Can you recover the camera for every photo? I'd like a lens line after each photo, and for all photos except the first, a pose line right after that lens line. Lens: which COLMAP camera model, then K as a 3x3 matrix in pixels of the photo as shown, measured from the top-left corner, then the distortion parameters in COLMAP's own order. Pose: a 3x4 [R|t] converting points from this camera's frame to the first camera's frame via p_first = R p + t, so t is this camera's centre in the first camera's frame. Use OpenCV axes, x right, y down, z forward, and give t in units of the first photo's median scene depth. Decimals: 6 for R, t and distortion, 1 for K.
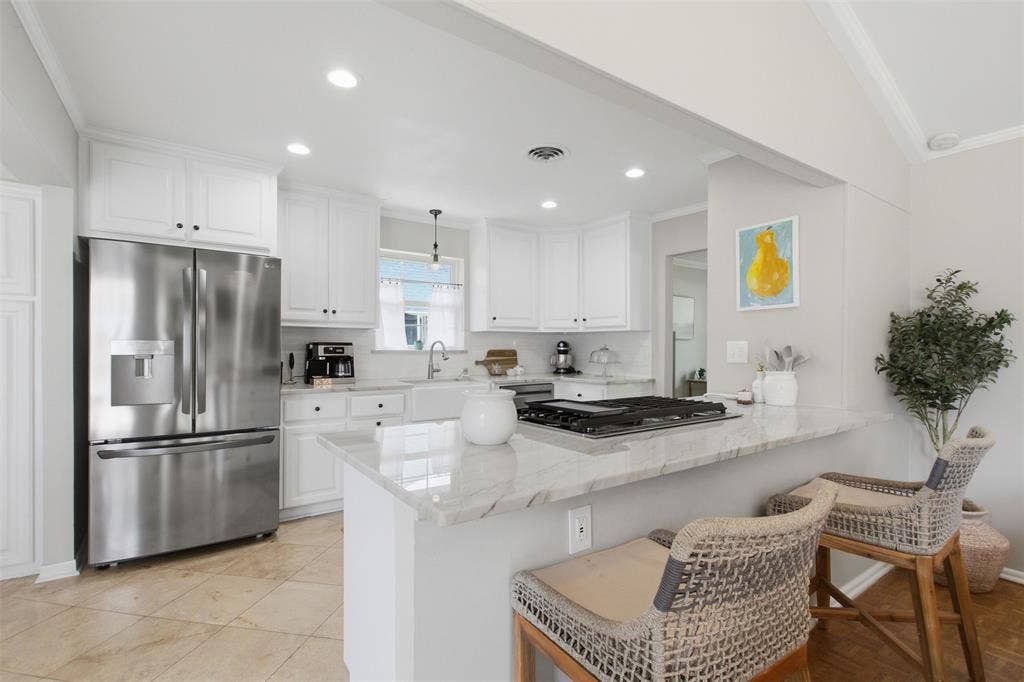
lens RADIAL K [[469.4, 0, 509.1], [0, 469.4, 342.0], [0, 0, 1]] dist [-0.000597, -0.000130]
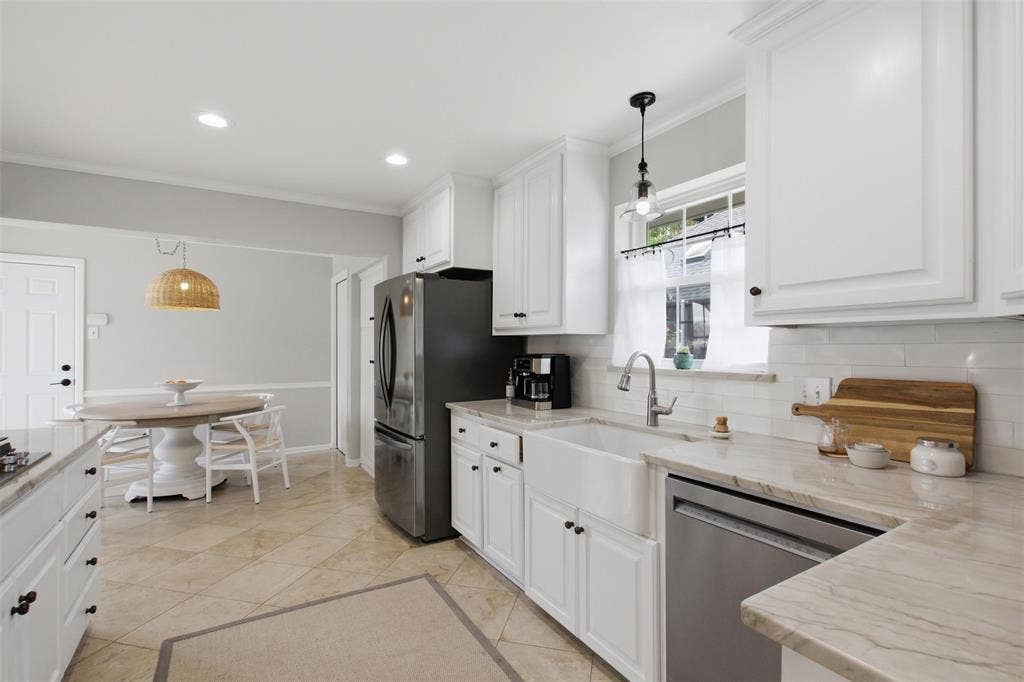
lens RADIAL K [[469.4, 0, 512.3], [0, 469.4, 349.6], [0, 0, 1]] dist [-0.000597, -0.000130]
pose [[-0.051681, 0.002020, -0.998662, 0.389092], [0.008651, 0.999961, 0.001574, -0.007405], [0.998626, -0.008558, -0.051696, 0.962664]]
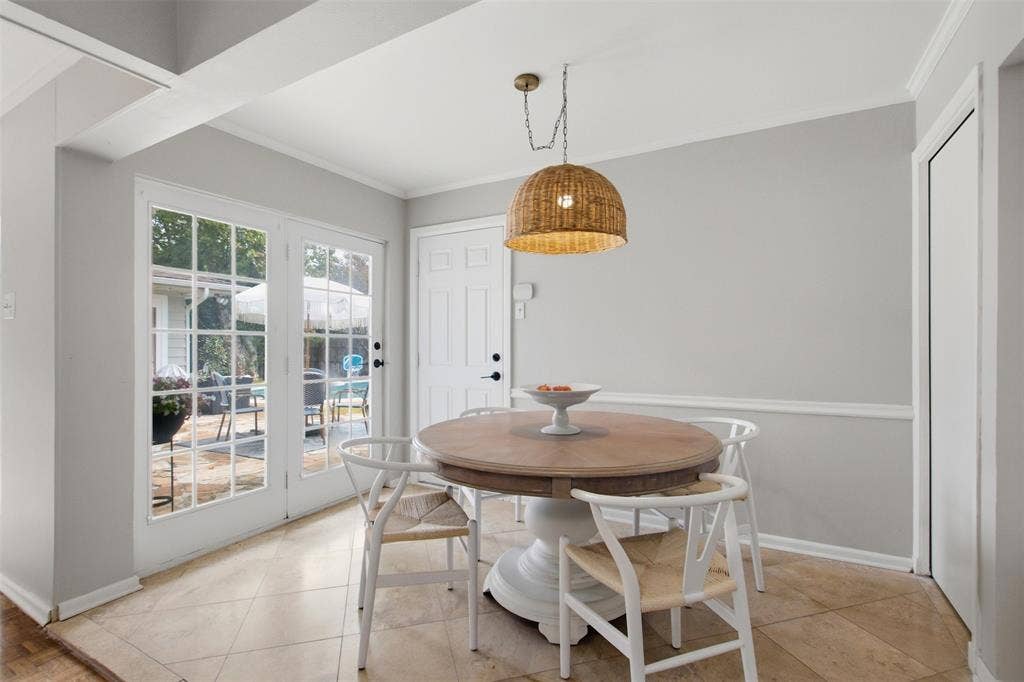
lens RADIAL K [[469.4, 0, 518.2], [0, 469.4, 346.0], [0, 0, 1]] dist [-0.000597, -0.000130]
pose [[-0.896752, 0.002302, -0.442527, -0.318212], [0.007015, 0.999935, -0.009014, 0.015537], [0.442478, -0.011188, -0.896710, 0.641056]]
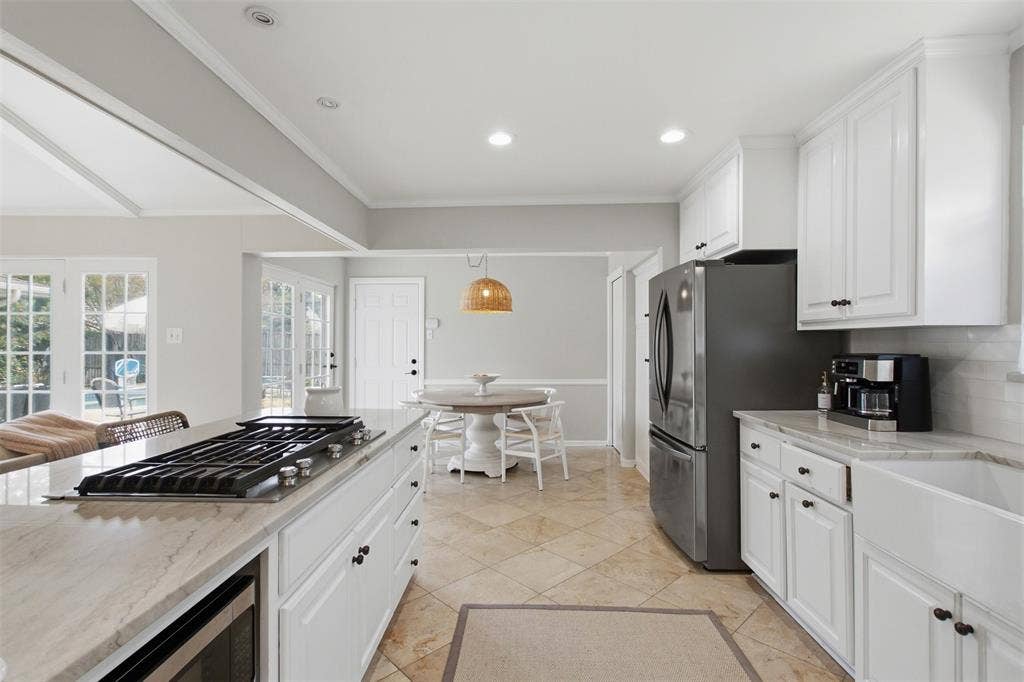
lens RADIAL K [[469.4, 0, 508.8], [0, 469.4, 344.5], [0, 0, 1]] dist [-0.000597, -0.000130]
pose [[-0.590903, -0.002820, -0.806737, 0.334984], [0.008013, 0.999924, -0.009364, -0.008234], [0.806703, -0.011997, -0.590836, 0.947473]]
